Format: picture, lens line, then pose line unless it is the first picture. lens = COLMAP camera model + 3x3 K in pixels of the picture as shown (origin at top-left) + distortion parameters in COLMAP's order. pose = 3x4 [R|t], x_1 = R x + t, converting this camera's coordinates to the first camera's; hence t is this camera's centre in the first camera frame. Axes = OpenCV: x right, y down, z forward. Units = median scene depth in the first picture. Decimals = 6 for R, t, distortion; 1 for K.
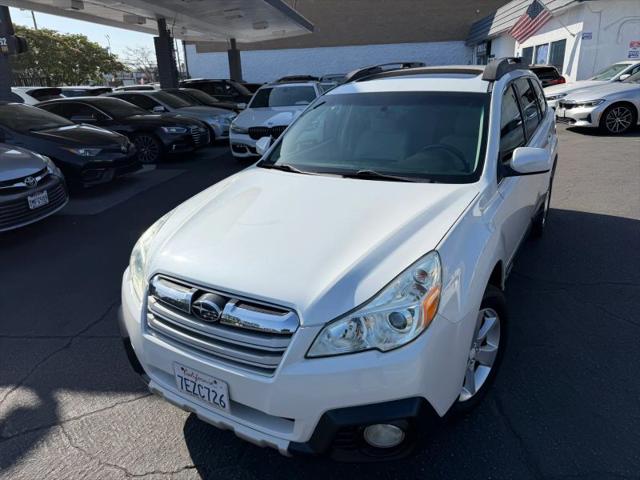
lens RADIAL K [[460.2, 0, 328.7], [0, 460.2, 242.7], [0, 0, 1]] dist [0.026341, -0.031175]
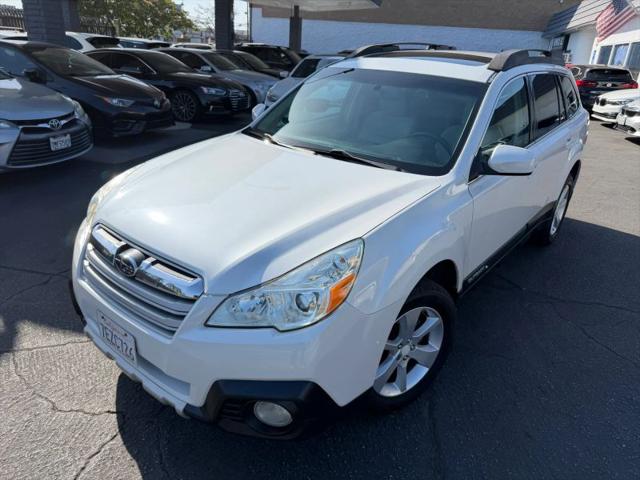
lens RADIAL K [[460.2, 0, 327.9], [0, 460.2, 249.1], [0, 0, 1]] dist [0.026341, -0.031175]
pose [[0.985258, 0.143964, -0.092417, 0.150675], [-0.138462, 0.988333, 0.063455, -0.007107], [0.100474, -0.049723, 0.993696, 0.022255]]
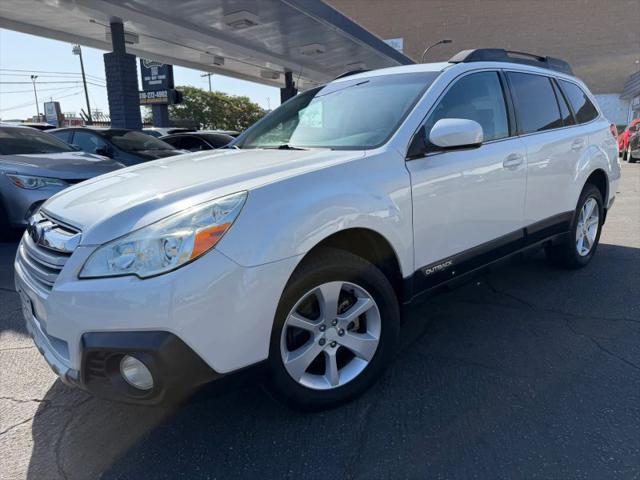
lens RADIAL K [[460.2, 0, 324.3], [0, 460.2, 246.7], [0, 0, 1]] dist [0.026341, -0.031175]
pose [[0.950091, 0.083022, -0.300724, 0.393930], [-0.116608, 0.988577, -0.095485, 0.116228], [0.289361, 0.125786, 0.948919, 0.113212]]
